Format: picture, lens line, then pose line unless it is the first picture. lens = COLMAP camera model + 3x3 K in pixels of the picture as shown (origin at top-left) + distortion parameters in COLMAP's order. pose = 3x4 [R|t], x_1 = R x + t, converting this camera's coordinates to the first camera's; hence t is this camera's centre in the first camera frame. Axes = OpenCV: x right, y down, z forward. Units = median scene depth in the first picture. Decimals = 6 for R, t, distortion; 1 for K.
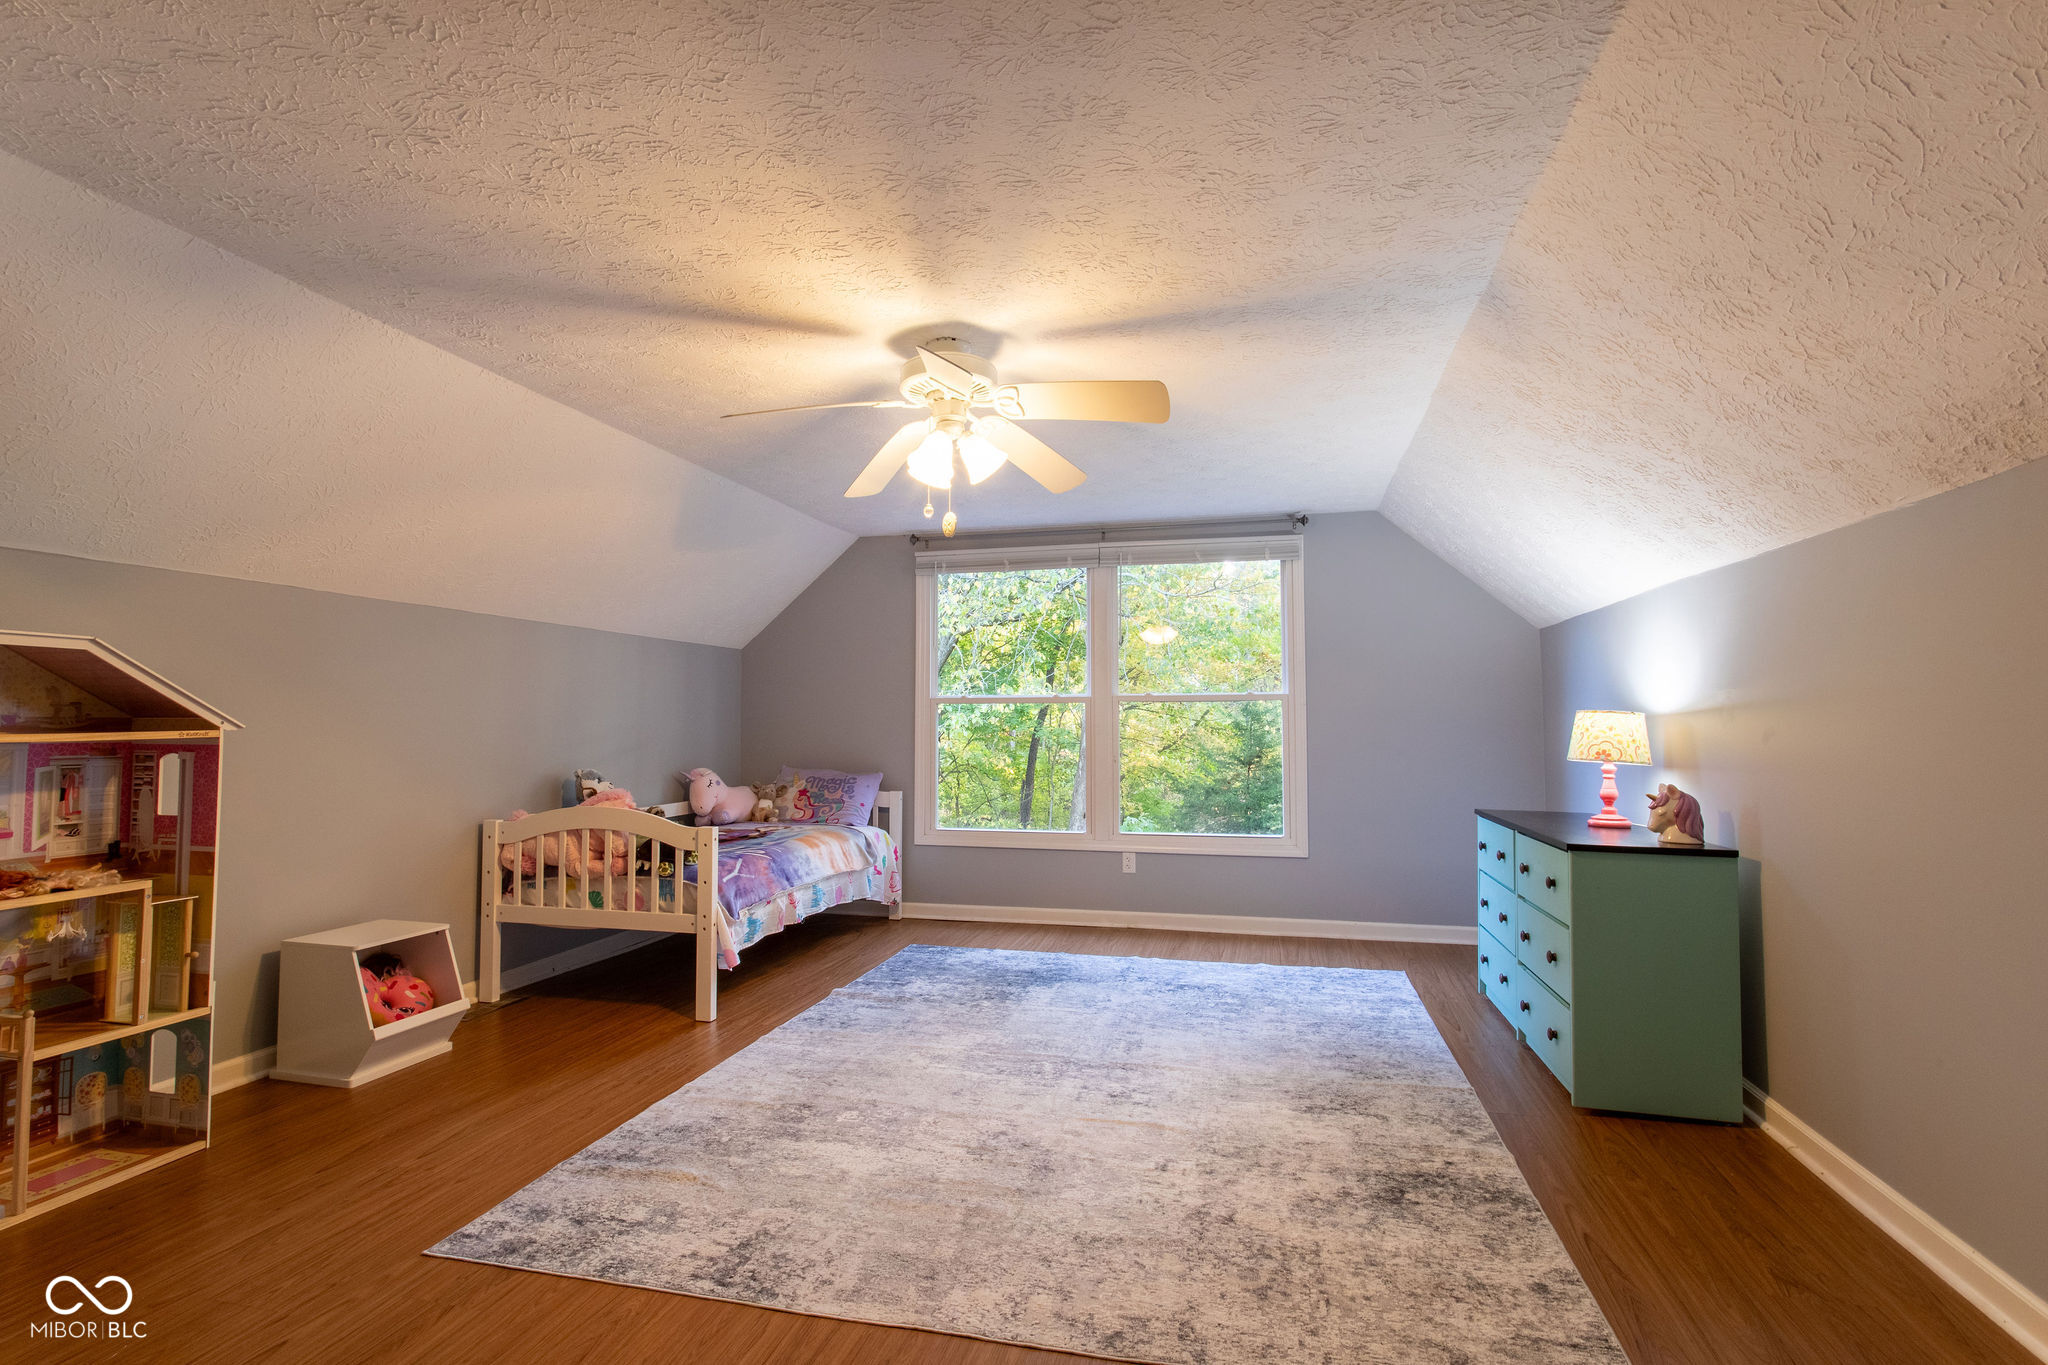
lens RADIAL K [[964.5, 0, 1020.8], [0, 964.5, 679.0], [0, 0, 1]] dist [-0.000563, 0.002093]
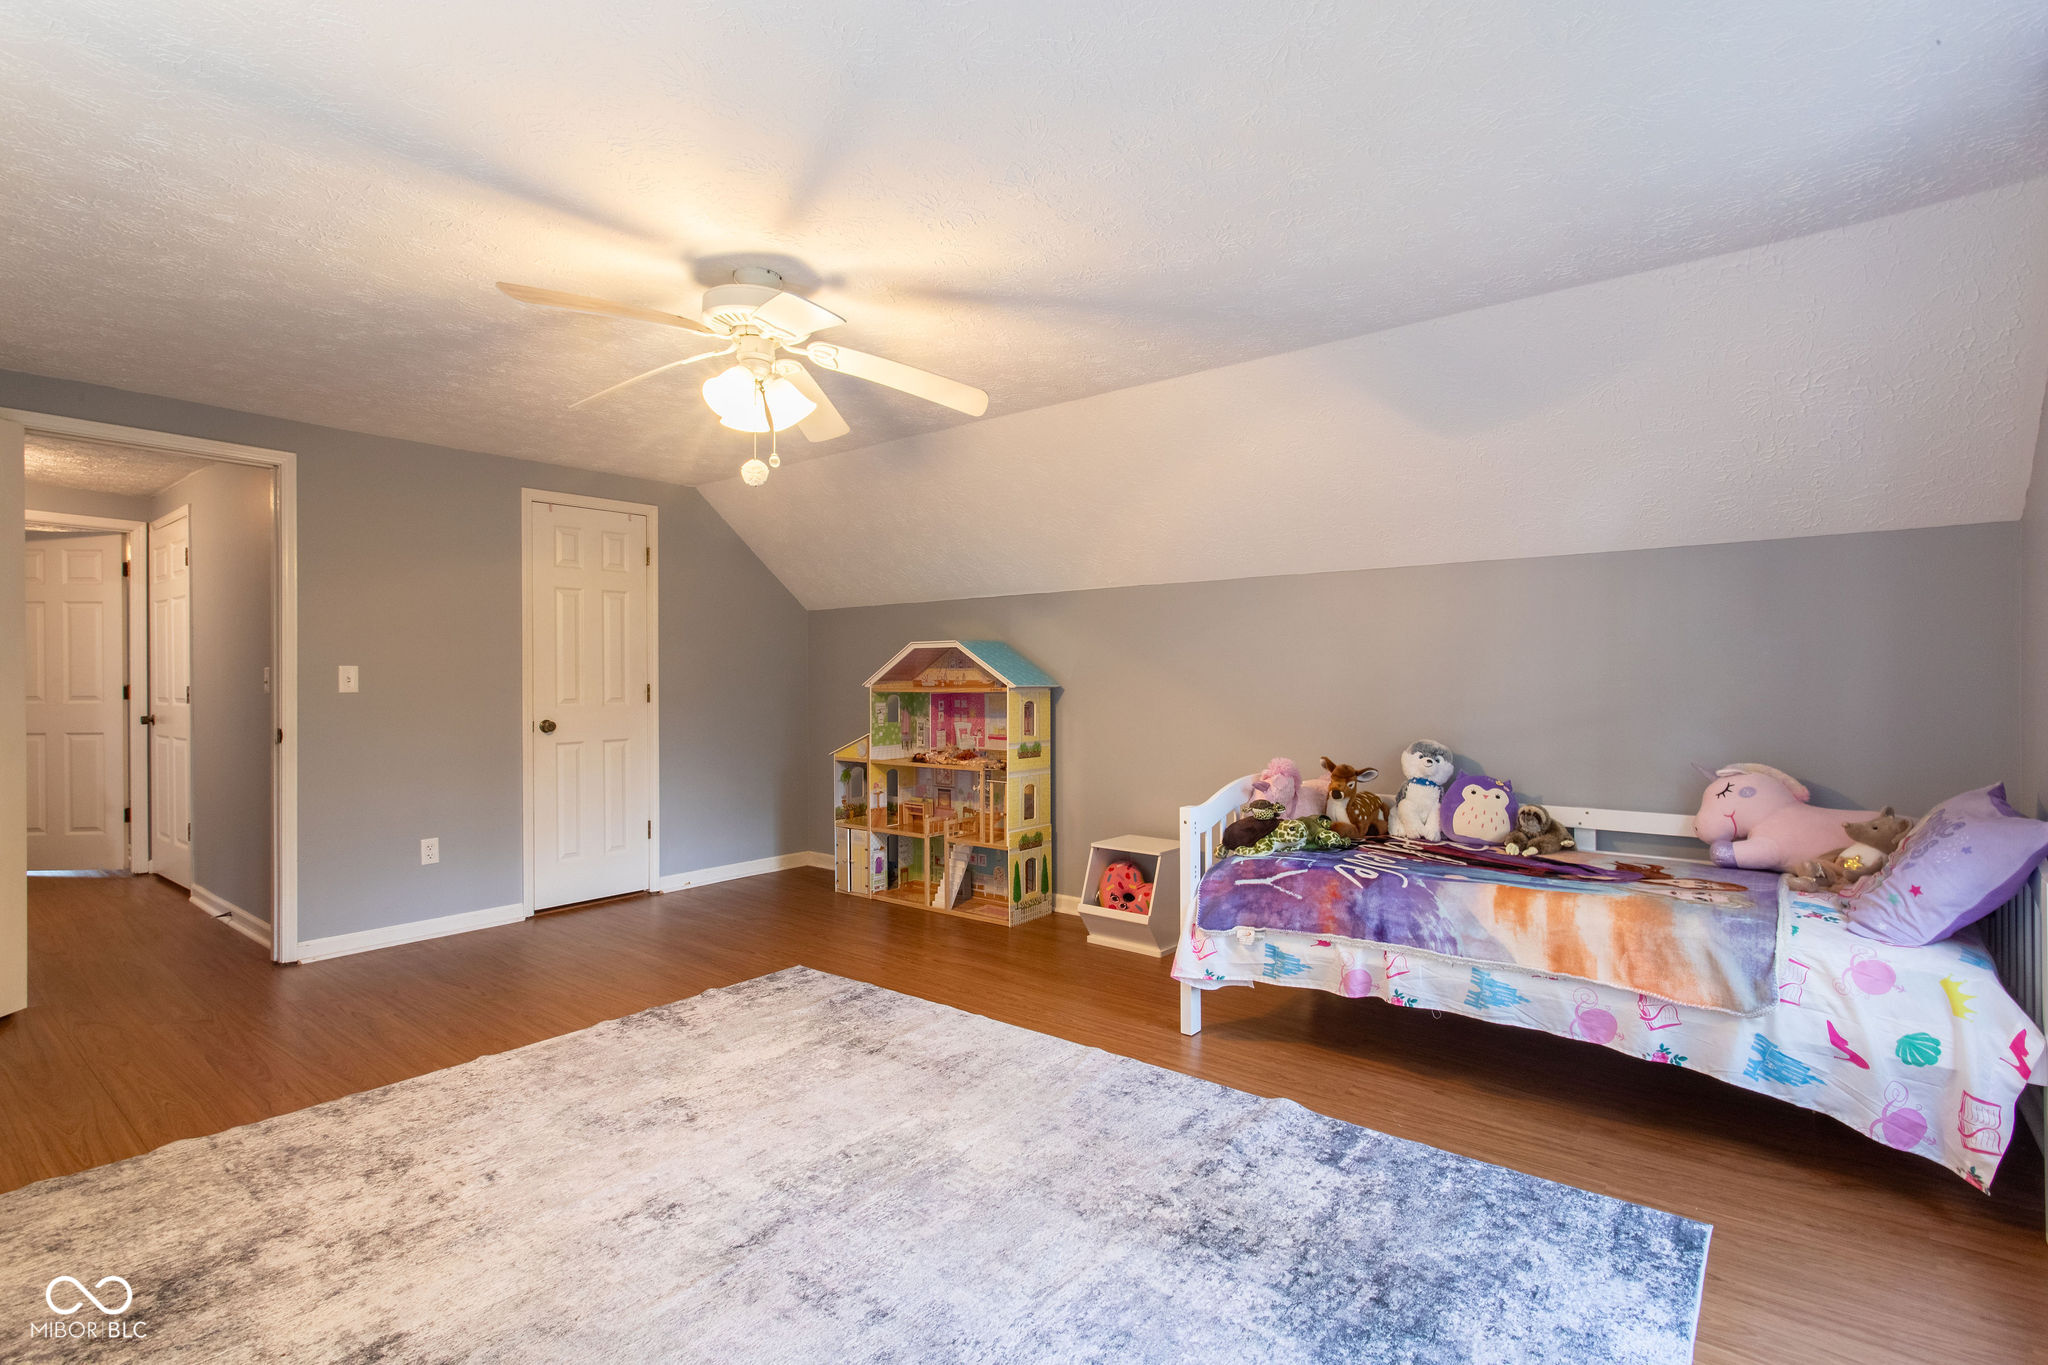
lens RADIAL K [[964.5, 0, 1020.8], [0, 964.5, 679.0], [0, 0, 1]] dist [-0.000563, 0.002093]
pose [[-0.415490, -0.000905, -0.909597, 0.738185], [0.043563, 0.998832, -0.020893, 0.078924], [0.908554, -0.048306, -0.414966, 1.788944]]
